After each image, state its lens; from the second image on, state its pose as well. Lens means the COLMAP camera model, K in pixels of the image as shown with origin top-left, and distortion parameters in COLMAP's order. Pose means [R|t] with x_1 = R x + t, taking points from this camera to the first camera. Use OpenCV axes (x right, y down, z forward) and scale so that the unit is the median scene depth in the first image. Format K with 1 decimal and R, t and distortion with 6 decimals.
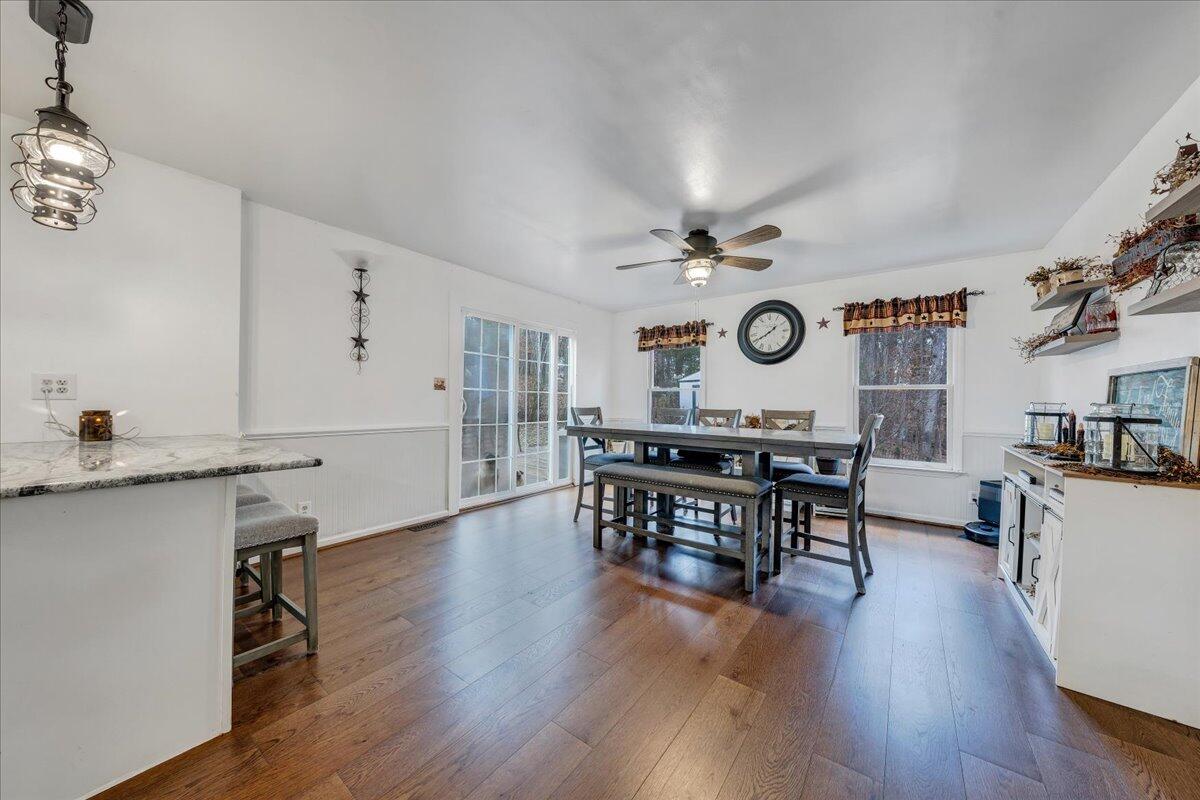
lens RADIAL K [[410.3, 0, 596.5], [0, 410.3, 403.3], [0, 0, 1]] dist [-0.000632, 0.000003]
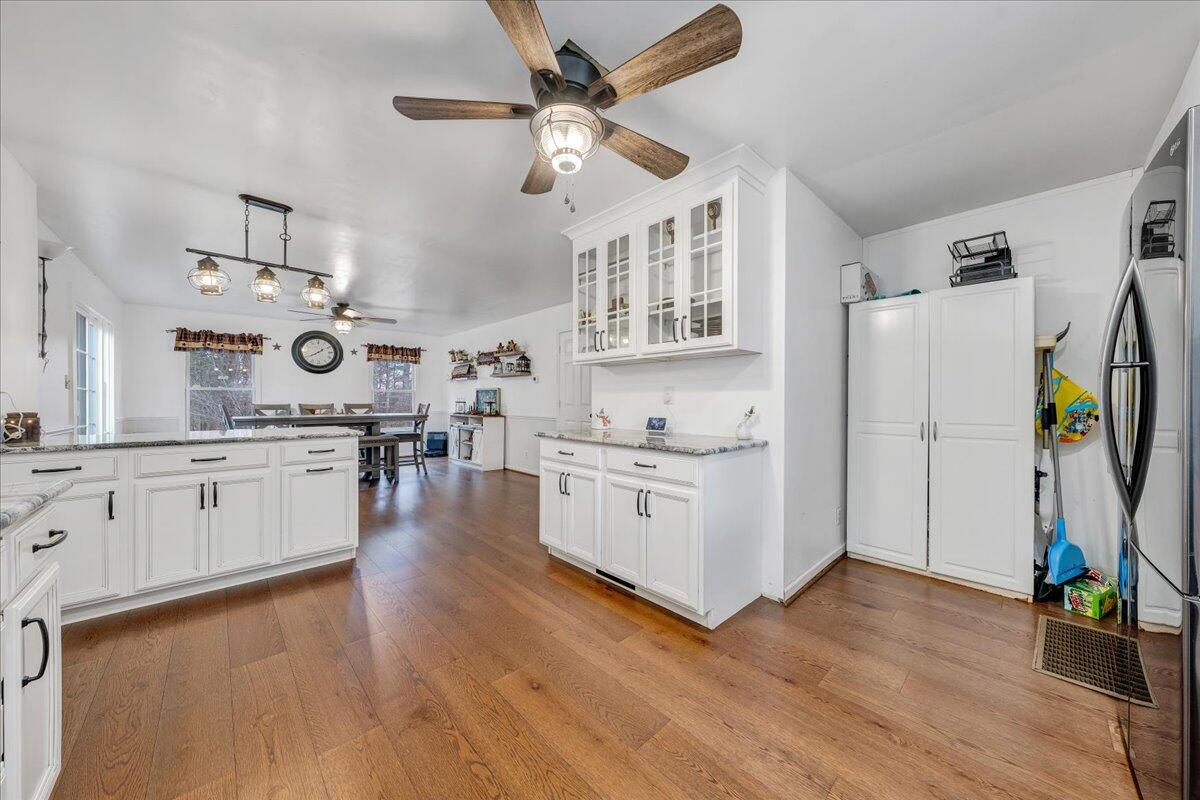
lens RADIAL K [[411.7, 0, 598.3], [0, 411.7, 402.5], [0, 0, 1]] dist [0.000055, -0.000062]
pose [[0.173306, -0.017667, 0.984710, -0.942537], [0.005577, 0.999841, 0.016957, -0.010670], [-0.984852, 0.002553, 0.173377, -0.280212]]
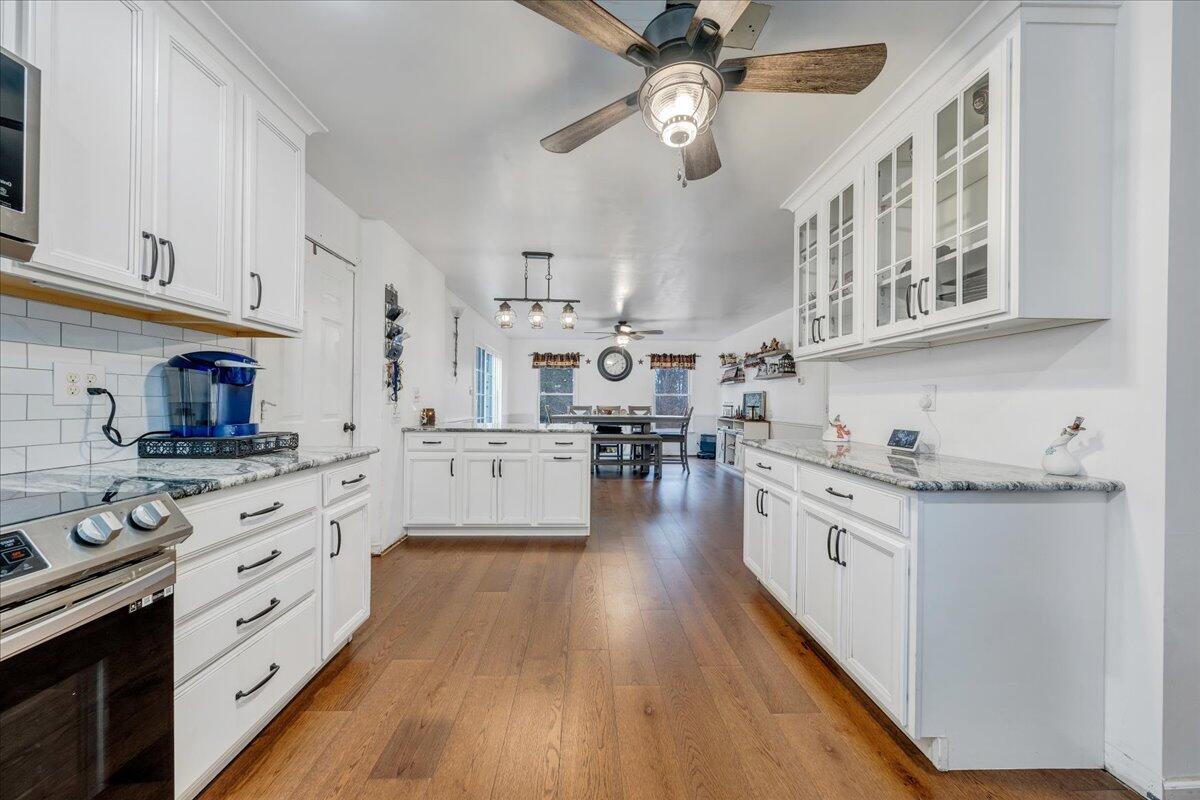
lens RADIAL K [[410.3, 0, 596.5], [0, 410.3, 403.3], [0, 0, 1]] dist [-0.000632, 0.000003]
pose [[0.781780, -0.005821, 0.623527, -0.835964], [0.003071, 0.999980, 0.005485, -0.008172], [-0.623546, -0.002373, 0.781783, -0.401314]]
